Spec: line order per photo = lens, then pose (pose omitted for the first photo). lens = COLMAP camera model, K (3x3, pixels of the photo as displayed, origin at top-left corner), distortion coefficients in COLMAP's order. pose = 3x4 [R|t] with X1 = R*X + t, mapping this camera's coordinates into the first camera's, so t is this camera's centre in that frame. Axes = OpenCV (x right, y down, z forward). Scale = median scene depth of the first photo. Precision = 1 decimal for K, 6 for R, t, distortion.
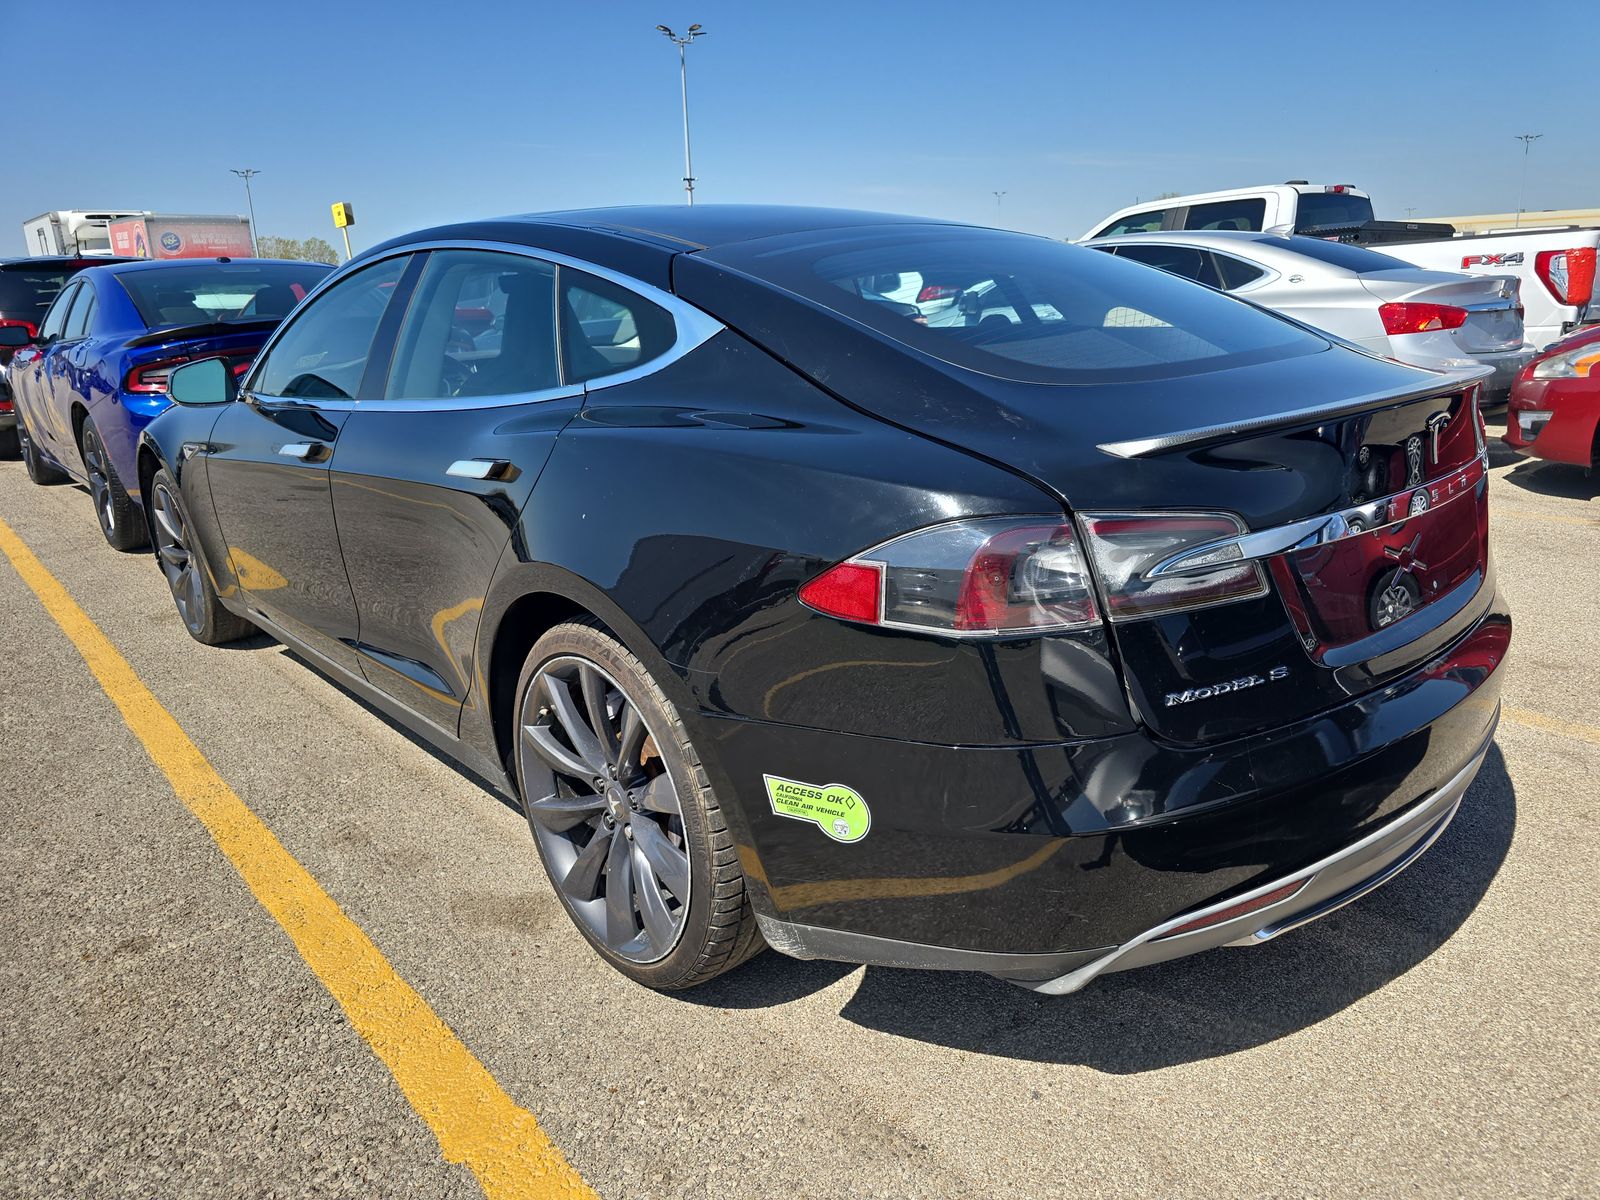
lens RADIAL K [[1065.2, 0, 799.9], [0, 1065.2, 599.3], [0, 0, 1]] dist [0.000719, -0.009706]
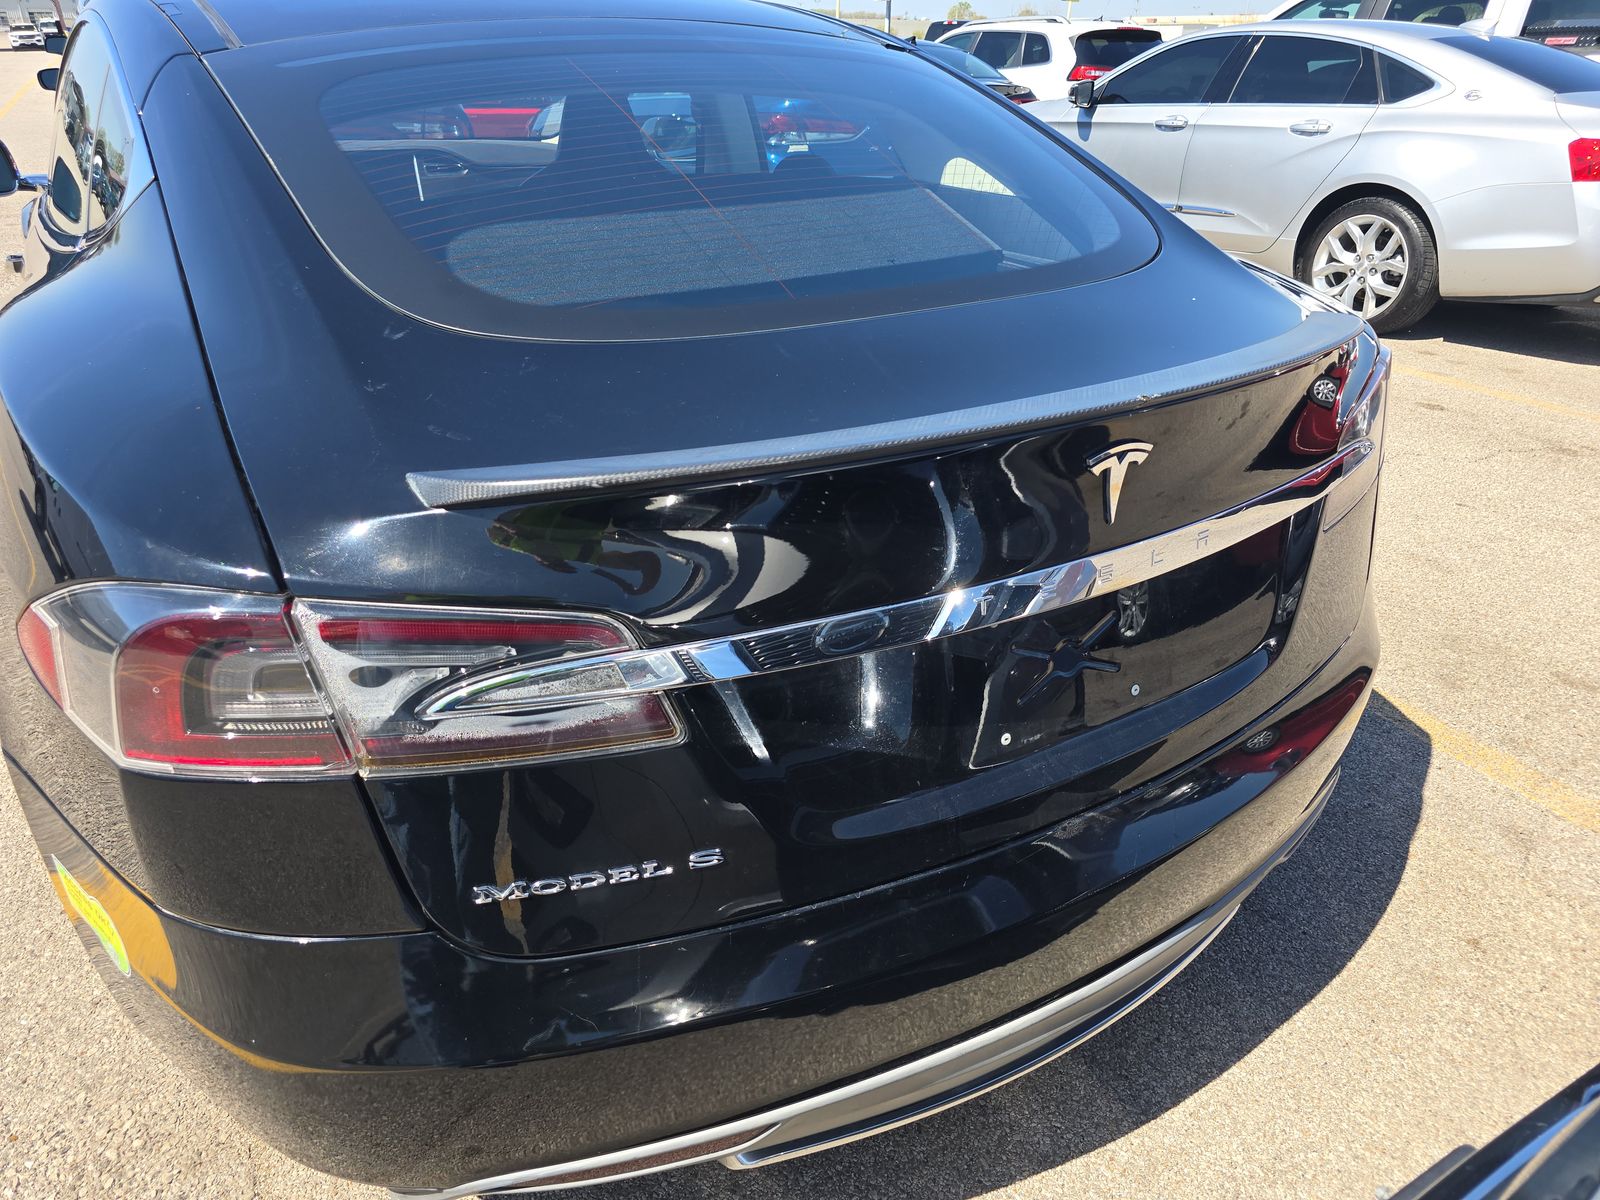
lens RADIAL K [[1065.2, 0, 799.9], [0, 1065.2, 600.6], [0, 0, 1]] dist [0.000719, -0.009706]
pose [[0.983740, 0.127526, -0.126465, 0.425083], [-0.100240, 0.974126, 0.202562, -0.159843], [0.149025, -0.186591, 0.971069, 0.321003]]
